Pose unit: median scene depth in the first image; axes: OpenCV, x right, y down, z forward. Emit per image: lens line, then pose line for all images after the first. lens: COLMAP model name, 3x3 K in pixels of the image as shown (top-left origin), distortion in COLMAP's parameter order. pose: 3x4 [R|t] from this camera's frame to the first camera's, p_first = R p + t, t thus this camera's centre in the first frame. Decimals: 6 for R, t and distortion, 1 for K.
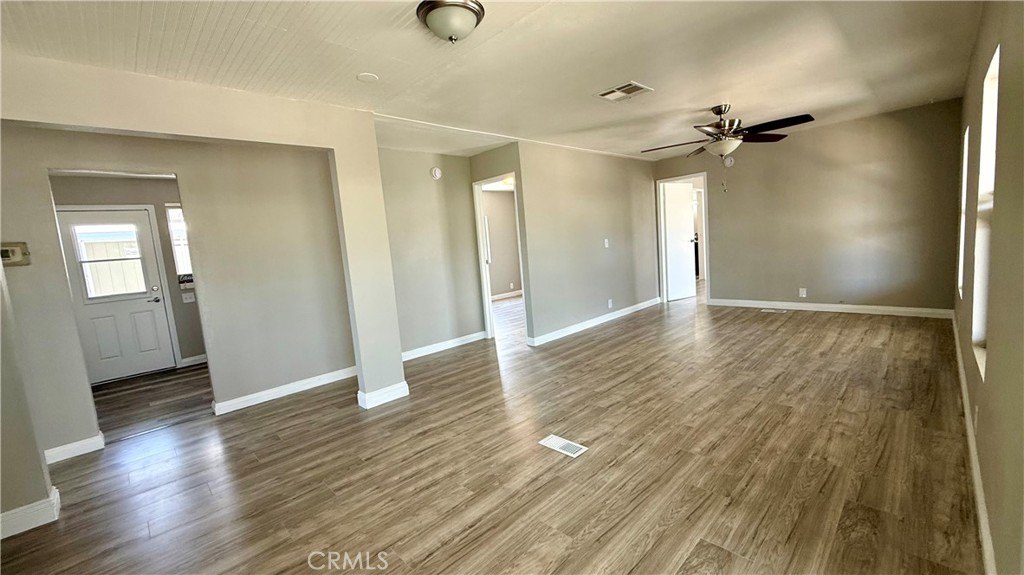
lens RADIAL K [[407.9, 0, 508.8], [0, 407.9, 287.7], [0, 0, 1]] dist [-0.000754, 0.000810]
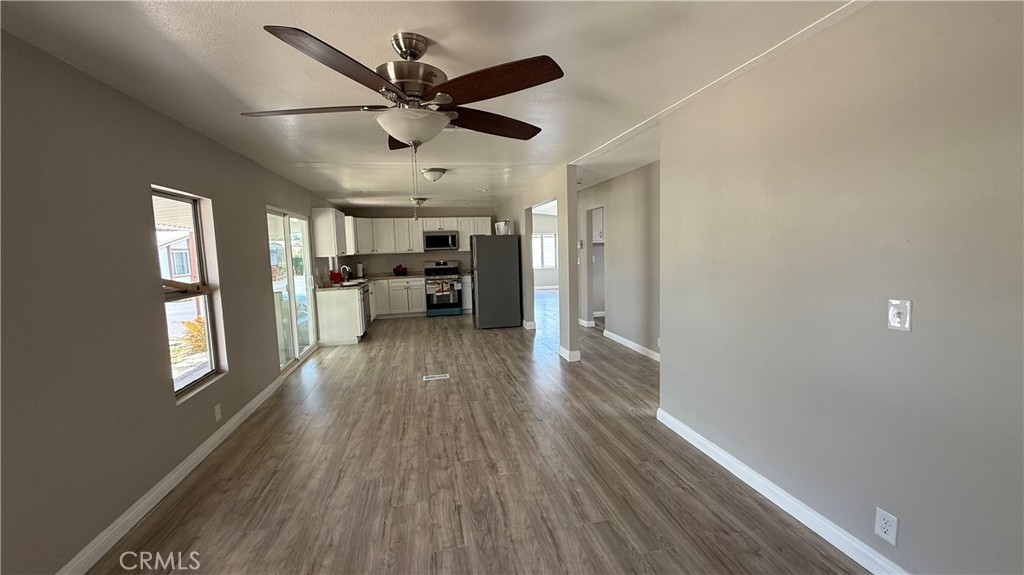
lens RADIAL K [[407.9, 0, 511.7], [0, 407.9, 283.3], [0, 0, 1]] dist [-0.000754, 0.000810]
pose [[-0.520142, 0.172047, -0.836572, 0.887420], [-0.023259, 0.976284, 0.215241, -0.270366], [0.853763, 0.131413, -0.503804, 1.346667]]
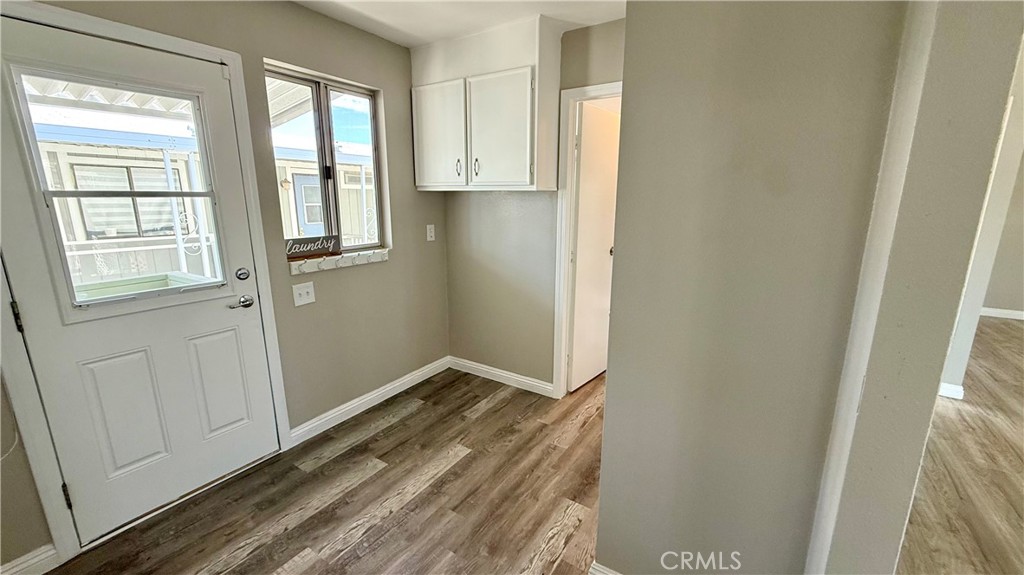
lens RADIAL K [[407.9, 0, 509.3], [0, 407.9, 286.6], [0, 0, 1]] dist [-0.000754, 0.000810]
pose [[0.973588, 0.034960, 0.225620, -0.893189], [-0.057344, 0.993973, 0.093434, -0.048255], [-0.220994, -0.103905, 0.969724, 0.703256]]
